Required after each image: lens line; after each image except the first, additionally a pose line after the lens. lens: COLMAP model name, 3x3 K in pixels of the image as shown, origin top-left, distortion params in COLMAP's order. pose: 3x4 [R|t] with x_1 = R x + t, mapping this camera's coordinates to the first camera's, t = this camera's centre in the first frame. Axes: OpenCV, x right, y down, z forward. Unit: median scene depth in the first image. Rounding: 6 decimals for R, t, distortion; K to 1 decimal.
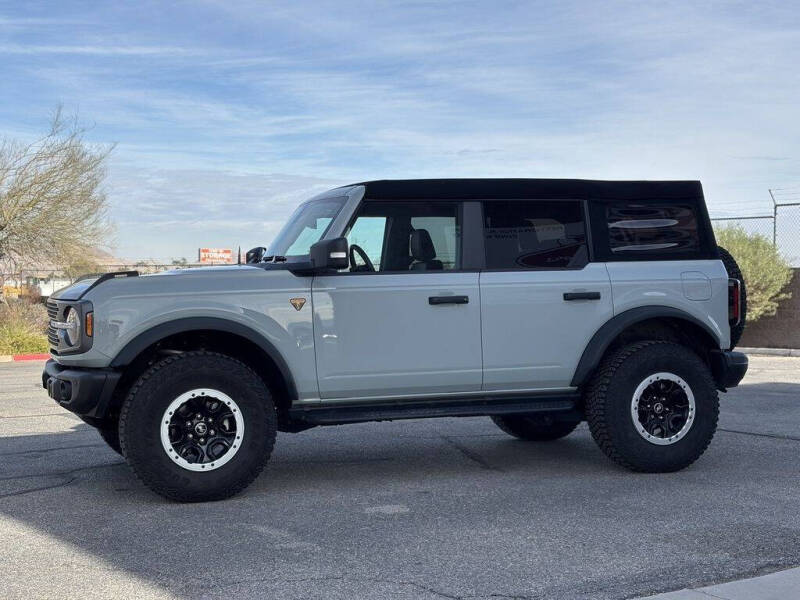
lens RADIAL K [[1172.2, 0, 400.0], [0, 1172.2, 300.0], [0, 0, 1]] dist [0.237965, -0.924961]
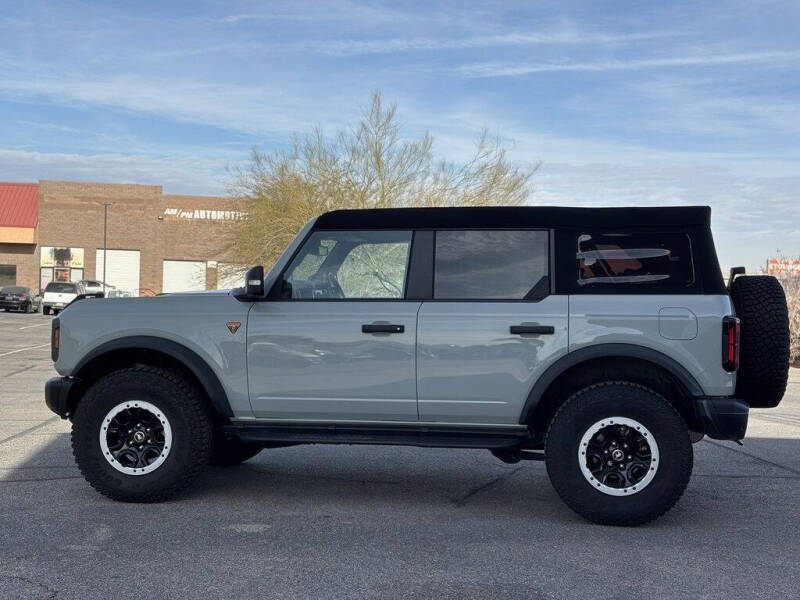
lens RADIAL K [[1172.2, 0, 400.0], [0, 1172.2, 300.0], [0, 0, 1]] dist [0.237965, -0.924961]
pose [[0.888815, 0.027871, -0.457418, 0.492387], [-0.031721, 0.999496, -0.000736, -0.023328], [0.457167, 0.015164, 0.889252, 0.106881]]
